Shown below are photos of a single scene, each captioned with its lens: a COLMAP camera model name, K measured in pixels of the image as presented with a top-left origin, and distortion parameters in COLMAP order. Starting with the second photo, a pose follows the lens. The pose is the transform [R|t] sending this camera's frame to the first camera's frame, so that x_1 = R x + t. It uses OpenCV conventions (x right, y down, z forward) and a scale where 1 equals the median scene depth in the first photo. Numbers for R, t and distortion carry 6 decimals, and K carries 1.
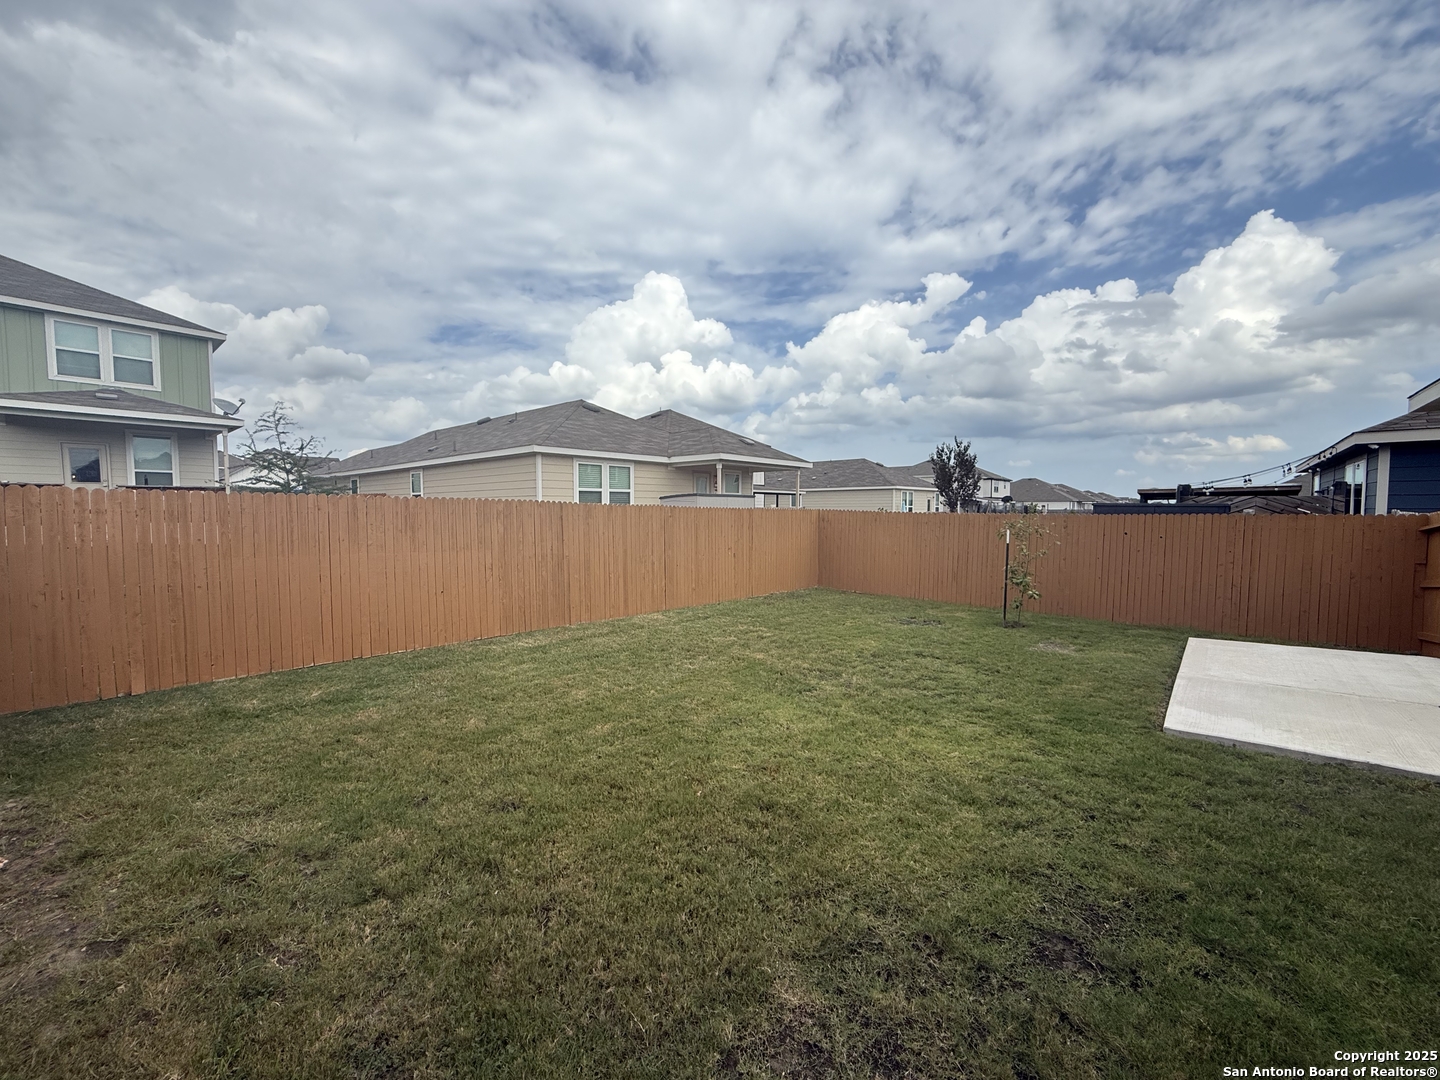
lens RADIAL K [[584.1, 0, 711.6], [0, 584.1, 533.1], [0, 0, 1]] dist [0.003508, -0.000082]
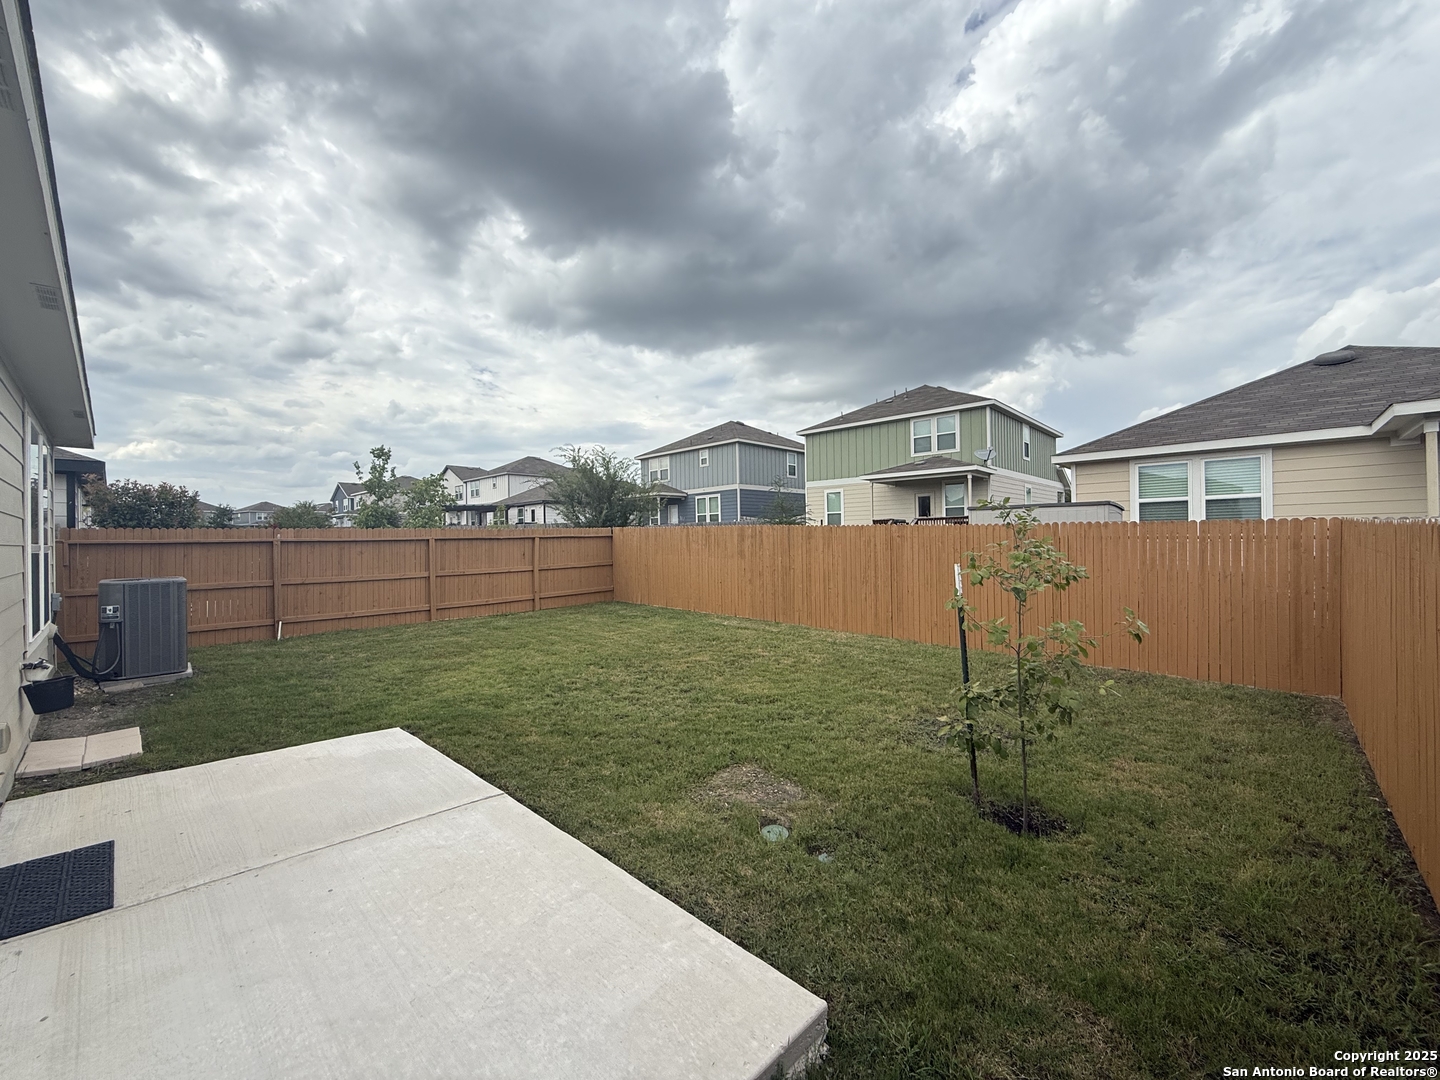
lens RADIAL K [[584.1, 0, 726.5], [0, 584.1, 548.7], [0, 0, 1]] dist [0.003508, -0.000082]
pose [[-0.034761, 0.018697, -0.999221, 0.559435], [-0.029283, 0.999377, 0.019719, -0.012370], [0.998967, 0.029945, -0.034192, 0.499223]]
